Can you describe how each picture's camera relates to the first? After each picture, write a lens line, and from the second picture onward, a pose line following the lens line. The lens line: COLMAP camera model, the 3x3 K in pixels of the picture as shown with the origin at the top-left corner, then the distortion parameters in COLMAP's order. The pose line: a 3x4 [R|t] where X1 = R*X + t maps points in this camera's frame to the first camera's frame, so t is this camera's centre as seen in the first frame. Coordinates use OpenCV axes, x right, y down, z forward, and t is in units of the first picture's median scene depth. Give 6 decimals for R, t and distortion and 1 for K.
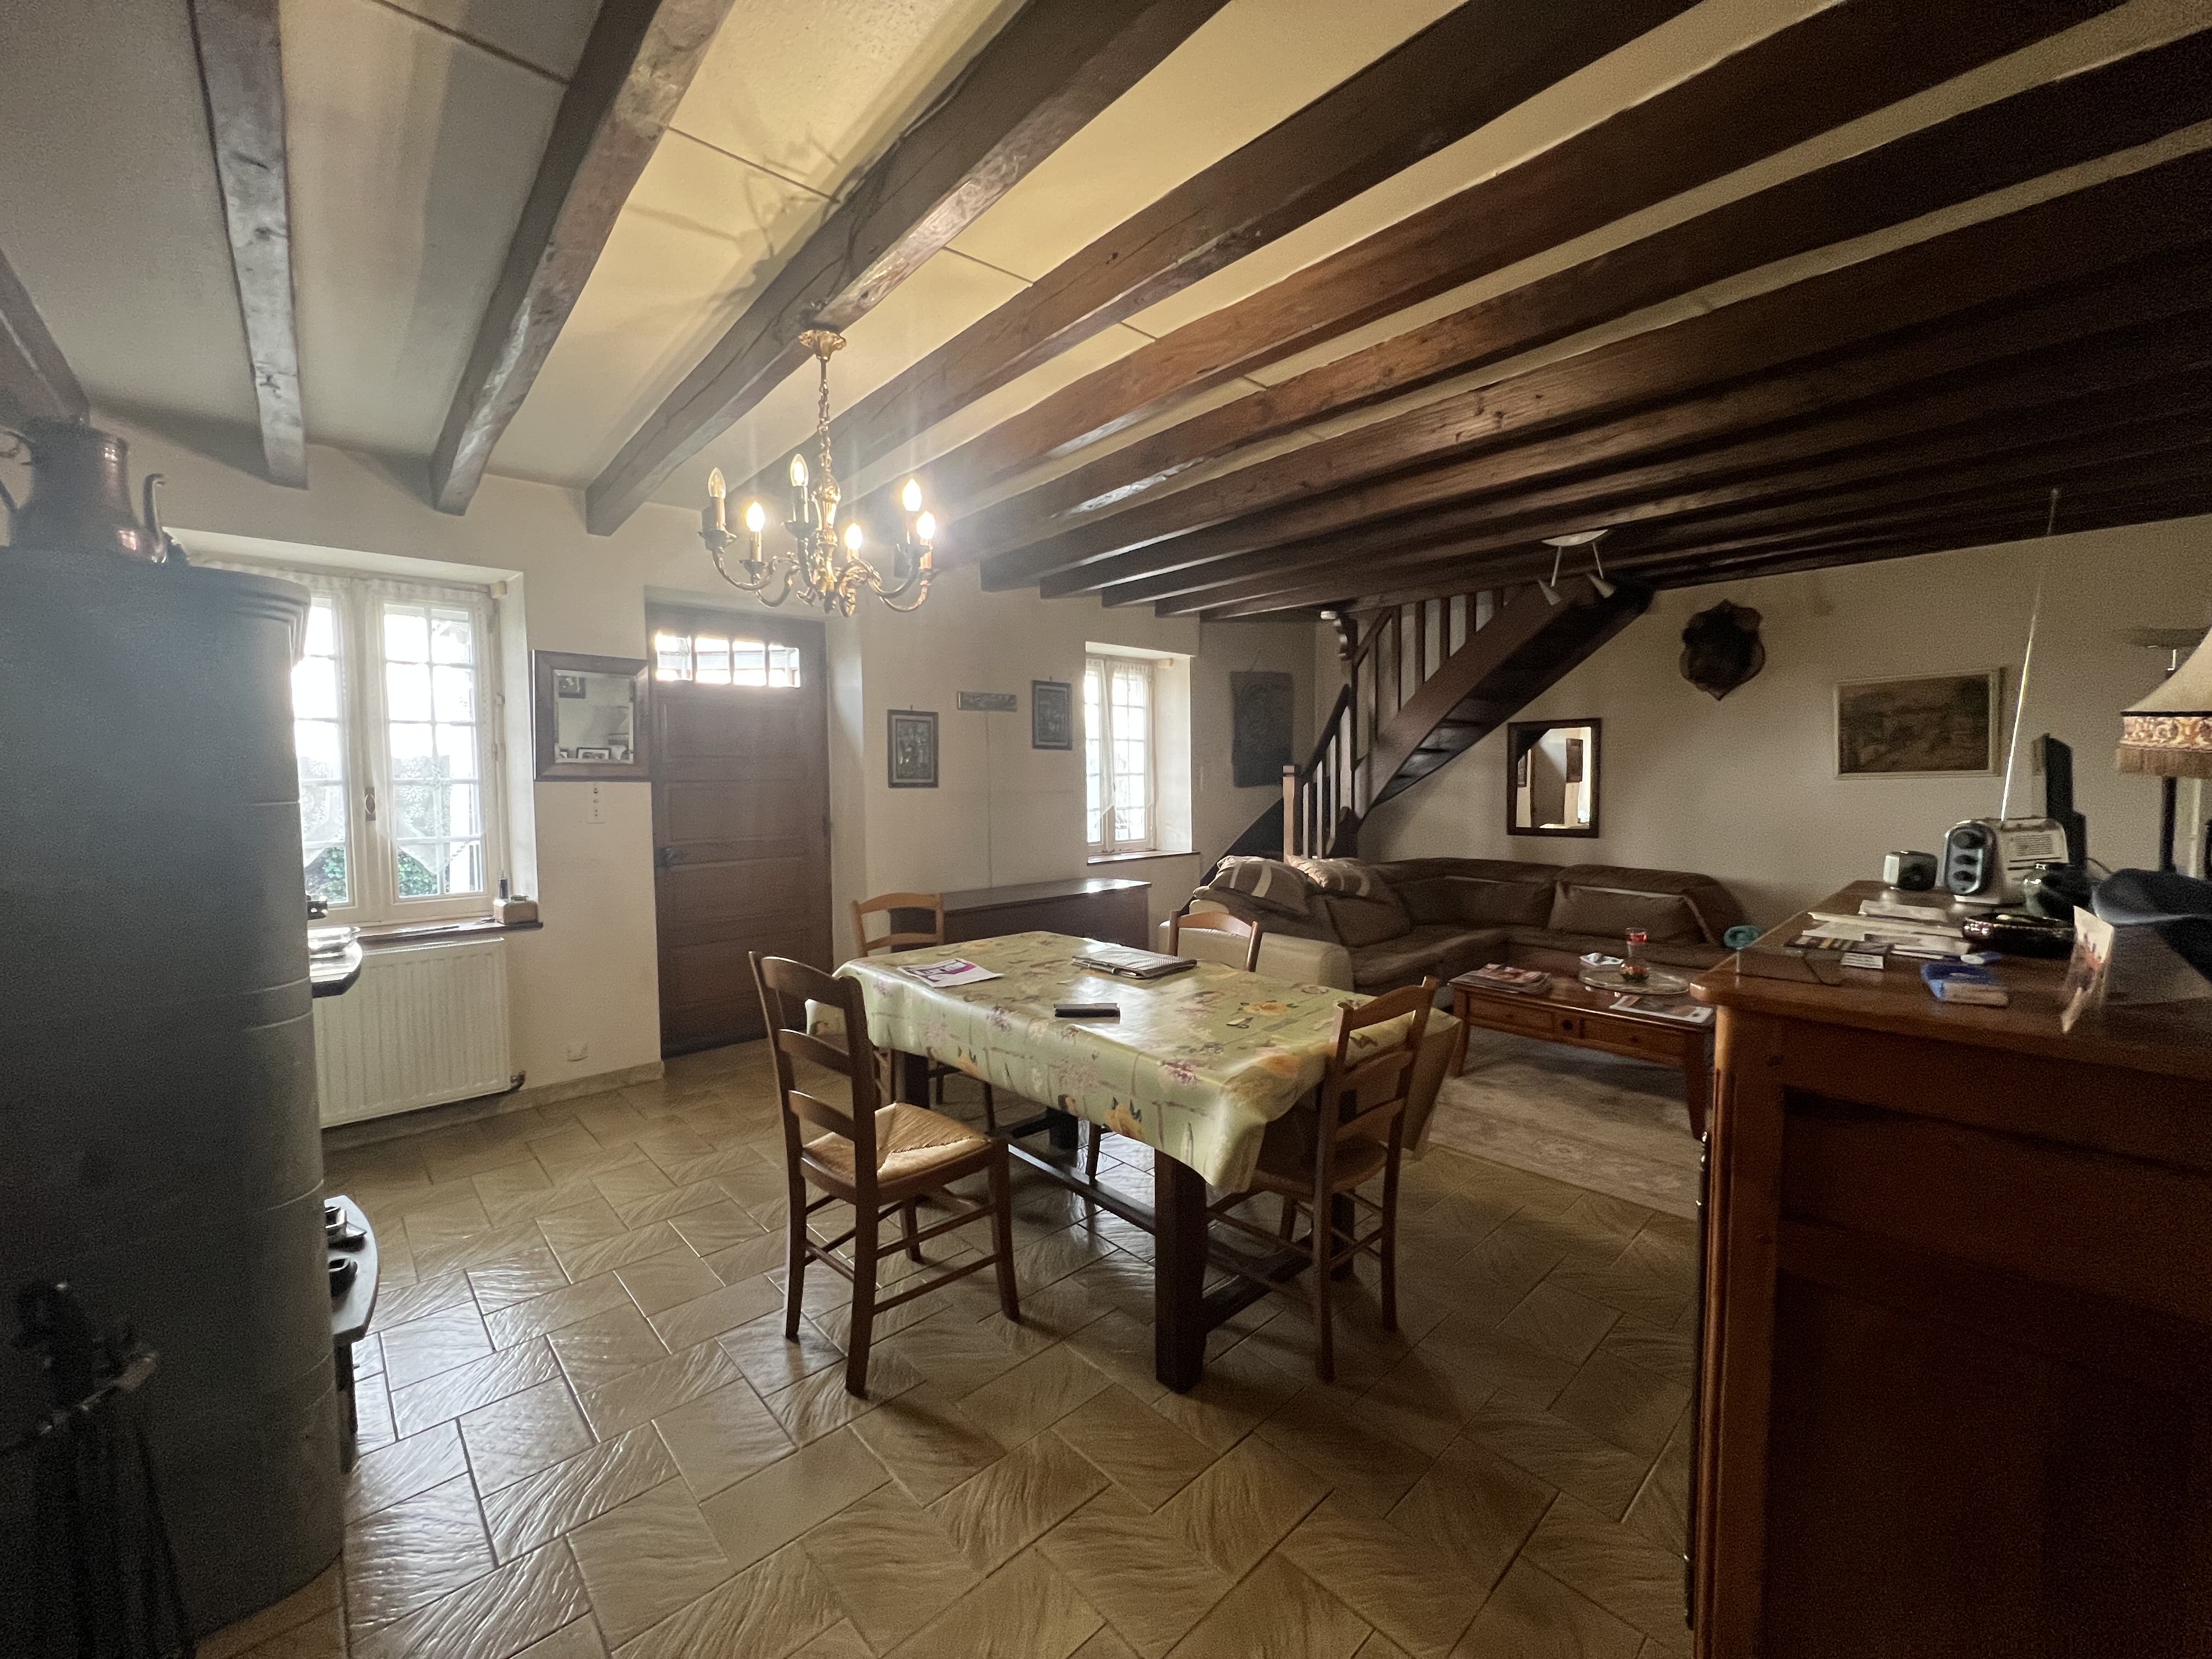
lens RADIAL K [[888.1, 0, 1098.1], [0, 888.1, 829.8], [0, 0, 1]] dist [-0.002303, -0.000107]
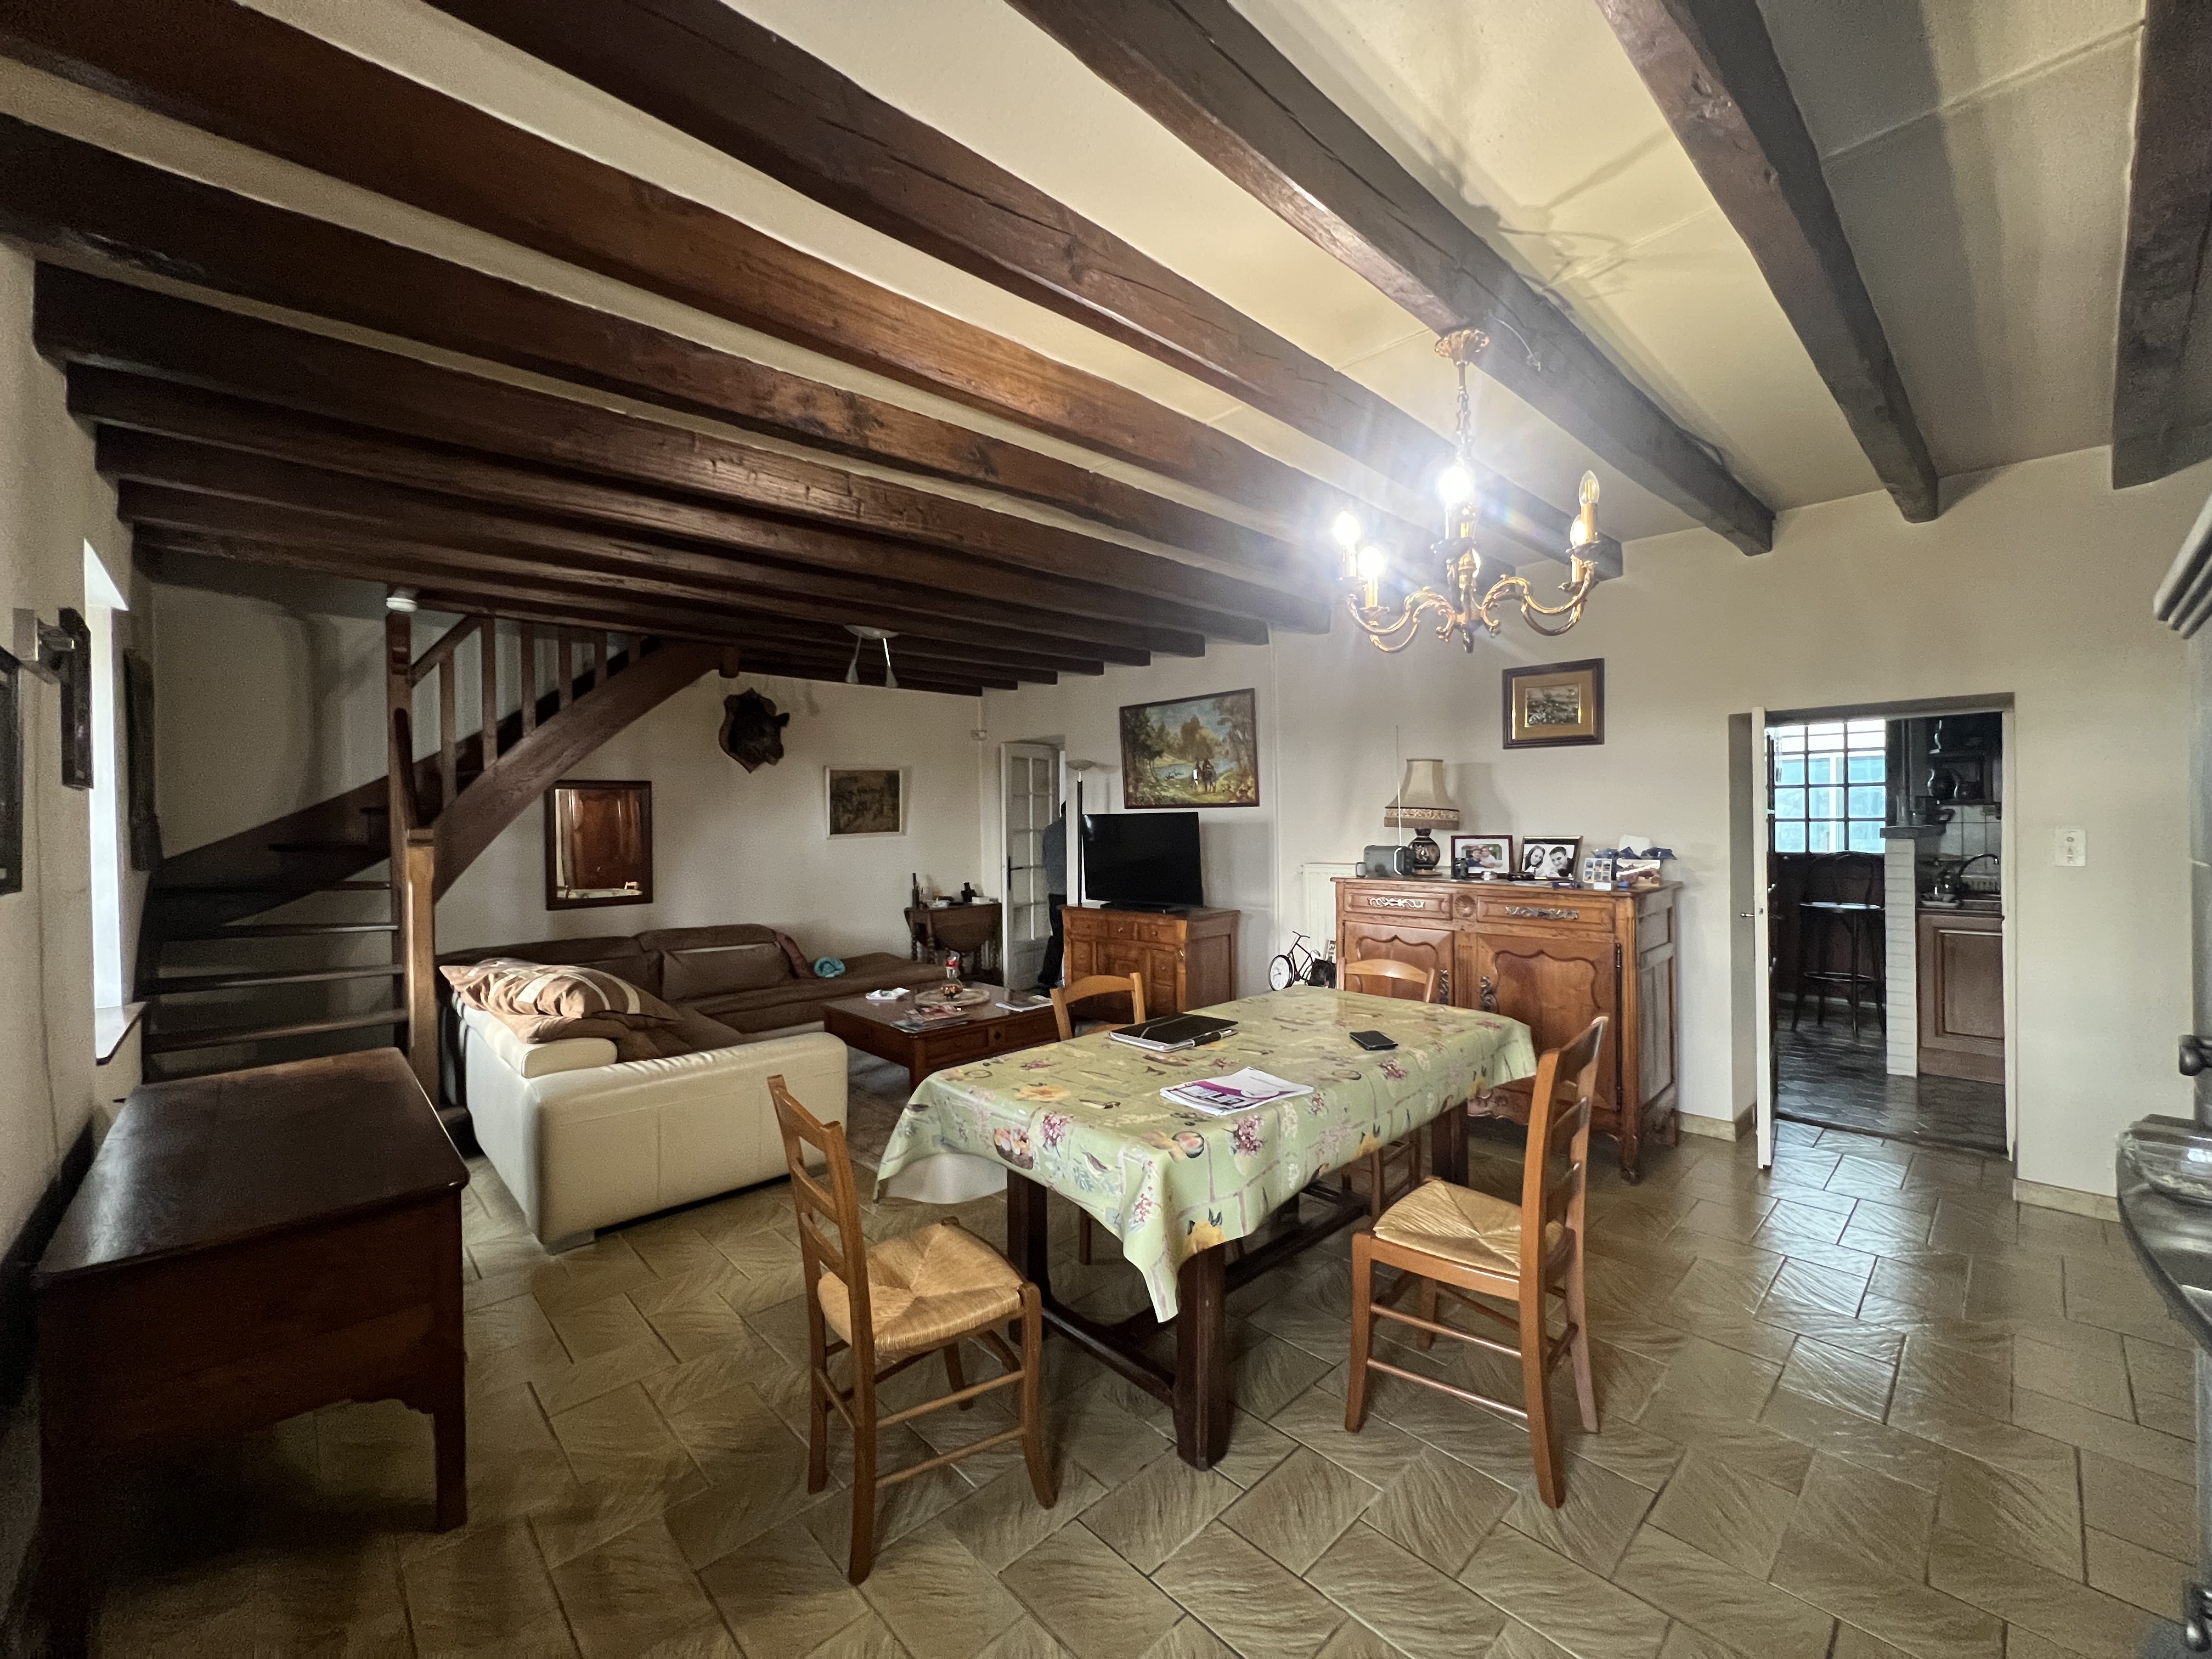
lens RADIAL K [[888.1, 0, 1096.8], [0, 888.1, 822.7], [0, 0, 1]] dist [-0.002303, -0.000107]
pose [[-0.010902, 0.002517, 0.999937, -0.528445], [0.071627, 0.997430, -0.001730, -0.051621], [-0.997372, 0.071604, -0.011054, 0.625709]]
